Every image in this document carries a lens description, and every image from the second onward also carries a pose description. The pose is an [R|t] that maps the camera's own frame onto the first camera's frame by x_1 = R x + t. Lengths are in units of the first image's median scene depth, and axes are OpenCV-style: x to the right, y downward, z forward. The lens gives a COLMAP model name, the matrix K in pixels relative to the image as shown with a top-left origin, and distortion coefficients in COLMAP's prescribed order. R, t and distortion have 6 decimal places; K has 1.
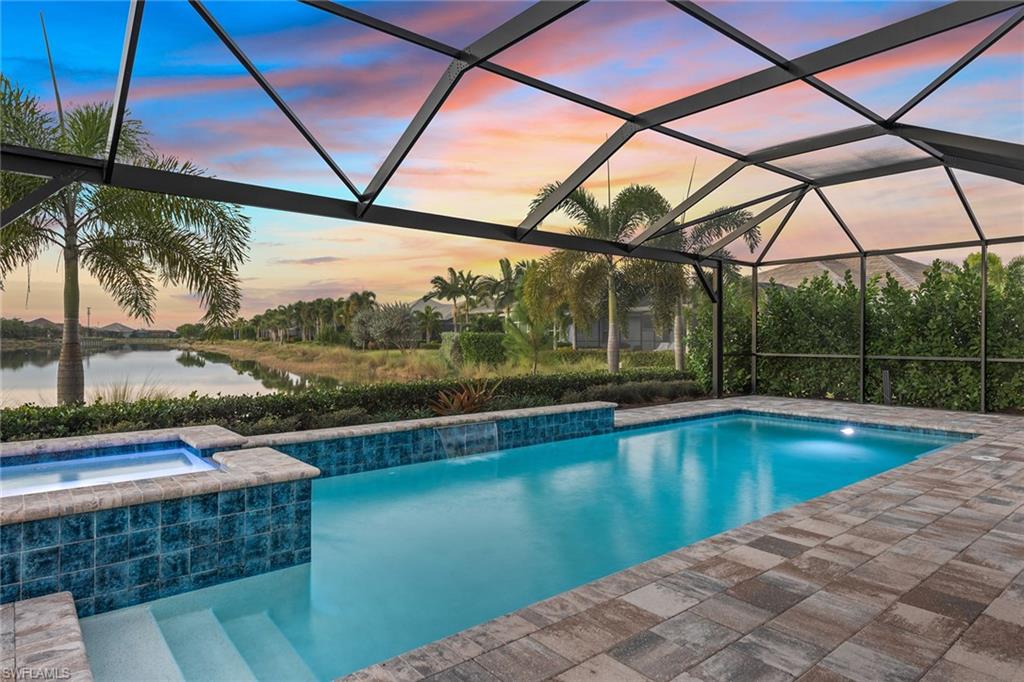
lens RADIAL K [[602.7, 0, 512.1], [0, 602.7, 327.2], [0, 0, 1]] dist [0.014613, -0.005341]
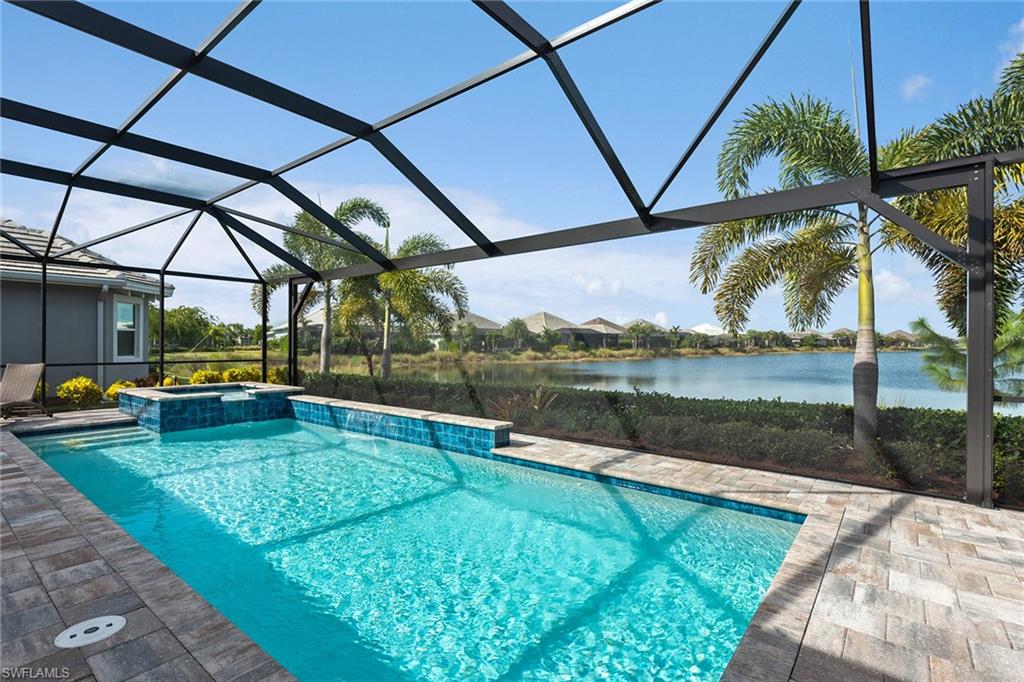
lens RADIAL K [[486.0, 0, 506.3], [0, 486.0, 341.4], [0, 0, 1]] dist [0.002420, -0.002298]
pose [[0.184402, -0.005102, -0.982838, 1.012722], [0.012845, 0.999914, -0.002781, 0.009682], [0.982767, -0.012112, 0.184452, 1.059808]]
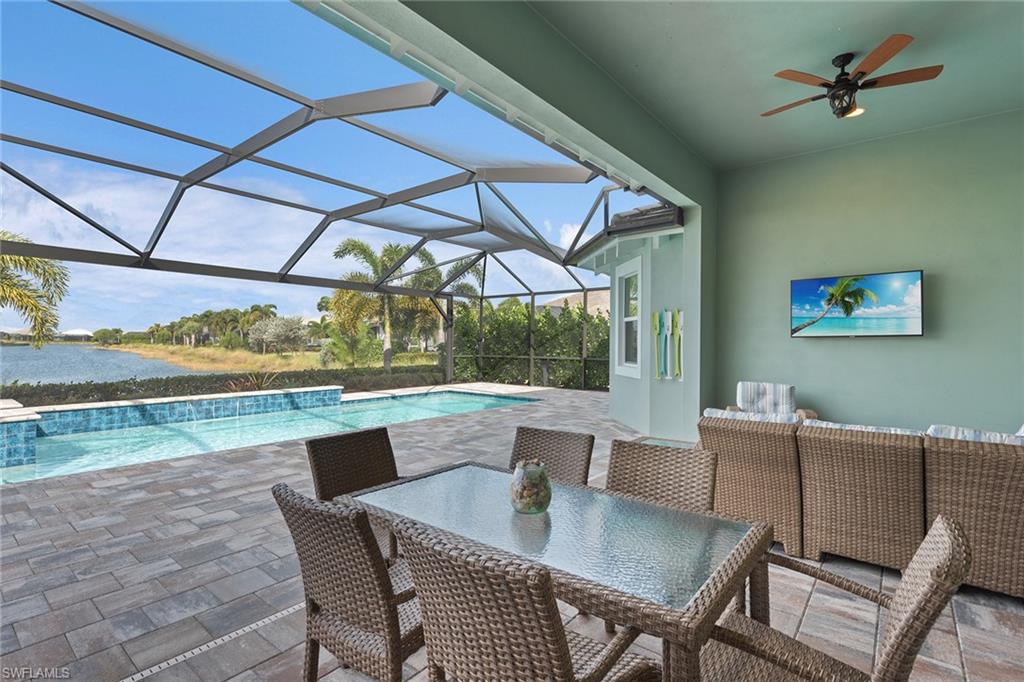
lens RADIAL K [[486.0, 0, 518.3], [0, 486.0, 342.9], [0, 0, 1]] dist [0.002420, -0.002298]
pose [[0.978803, 0.004732, 0.204750, 0.431662], [-0.008223, 0.999835, 0.016205, -0.015910], [-0.204639, -0.017545, 0.978680, -0.412292]]
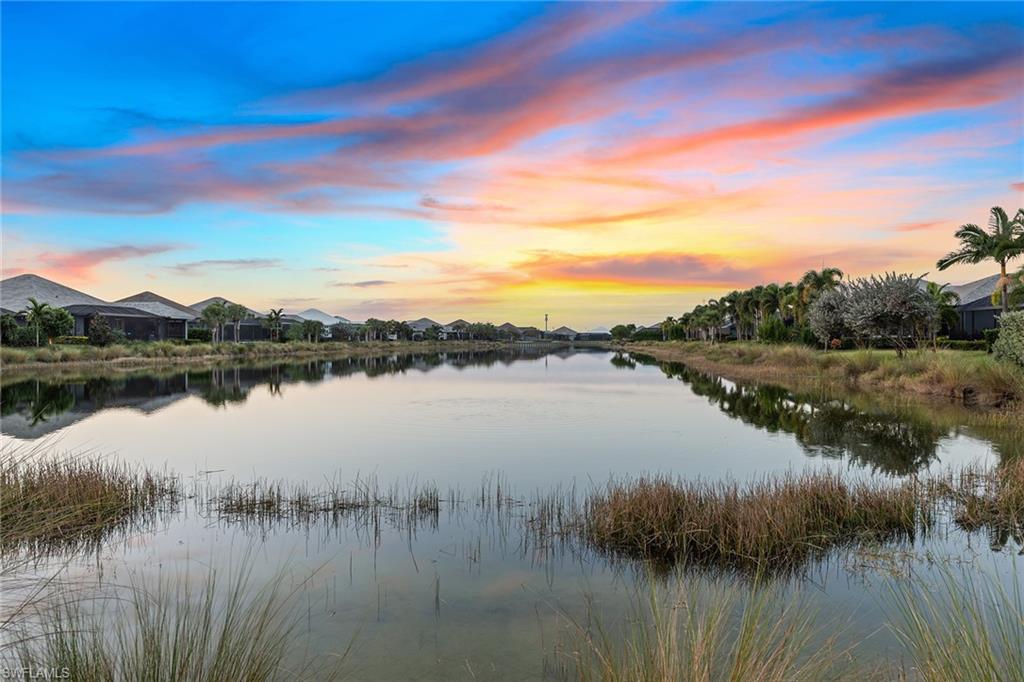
lens RADIAL K [[638.7, 0, 509.2], [0, 638.7, 341.7], [0, 0, 1]] dist [0.013970, -0.002205]
pose [[0.781502, -0.001069, -0.623902, -0.573977], [0.011907, 0.999842, 0.013202, 0.119271], [0.623789, -0.017746, 0.781391, 1.529627]]
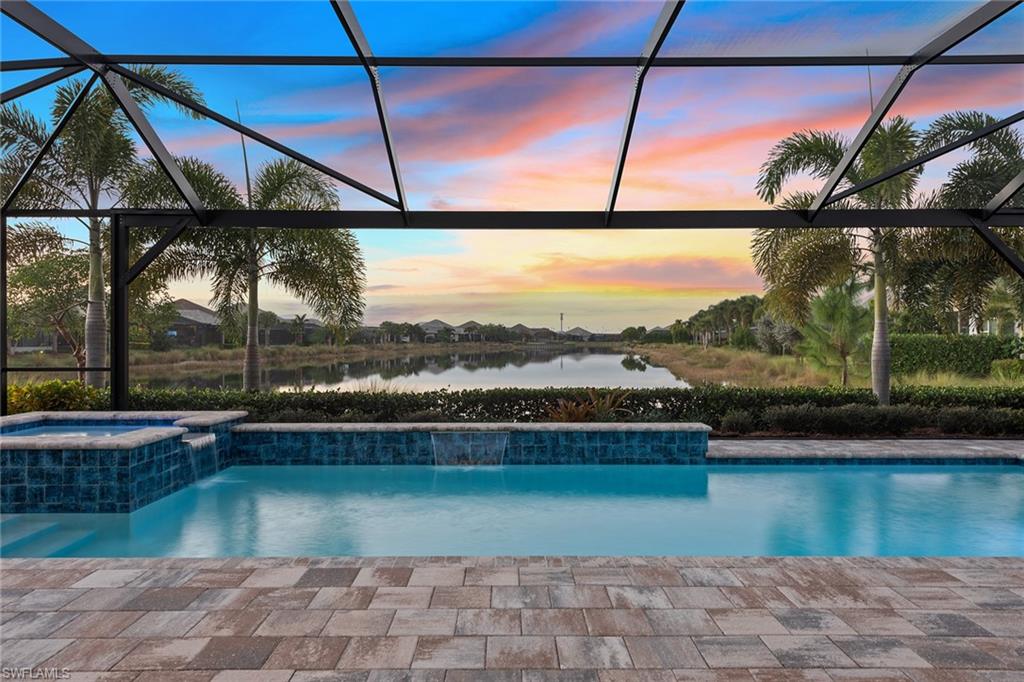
lens RADIAL K [[687.3, 0, 508.9], [0, 687.3, 343.1], [0, 0, 1]] dist [0.026283, -0.013896]
pose [[0.767663, 0.001248, -0.640852, 0.638426], [0.011729, 0.999803, 0.015997, 0.003754], [0.640746, -0.019797, 0.767497, 0.199770]]
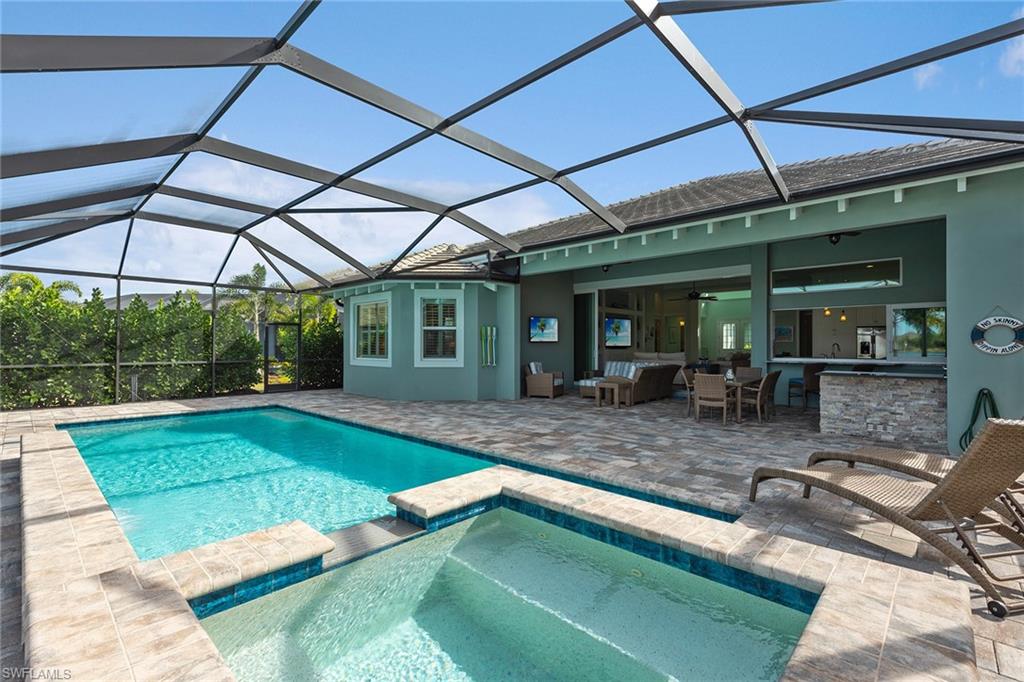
lens RADIAL K [[454.8, 0, 504.5], [0, 454.8, 344.1], [0, 0, 1]] dist [0.010607, -0.001968]
pose [[-0.099996, -0.000135, 0.994988, -0.624752], [-0.014082, 0.999900, -0.001279, -0.001346], [-0.994888, -0.014139, -0.099988, 0.556151]]
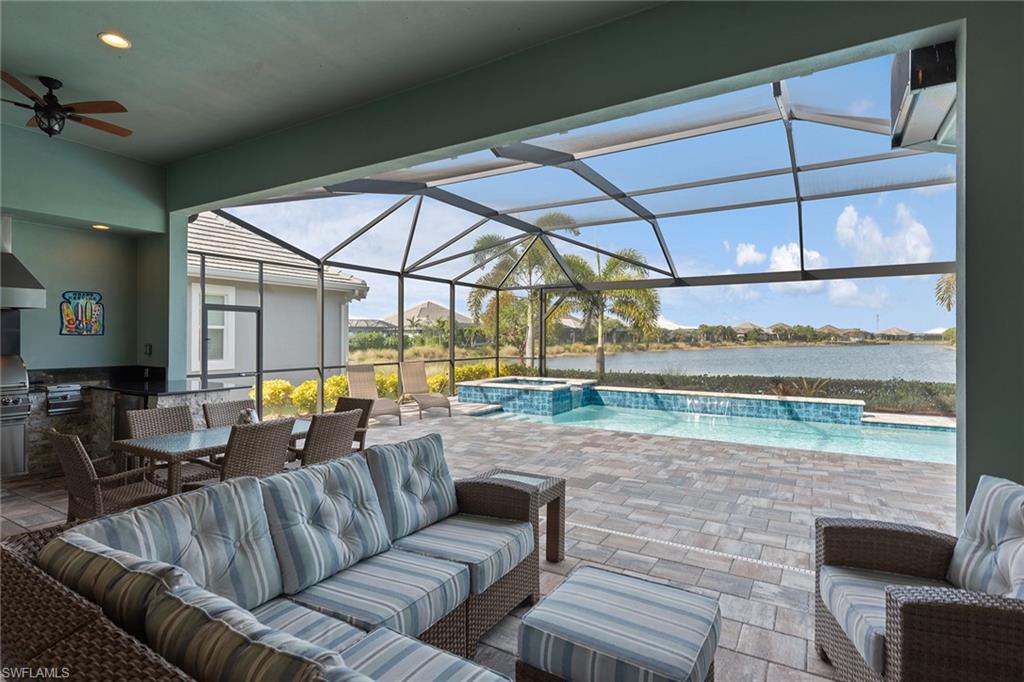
lens RADIAL K [[521.3, 0, 518.7], [0, 521.3, 342.9], [0, 0, 1]] dist [0.045123, -0.000180]
pose [[0.347358, 0.009864, -0.937681, 1.137651], [0.011381, 0.999827, 0.014734, -0.026354], [0.937664, -0.015790, 0.347185, -0.064459]]
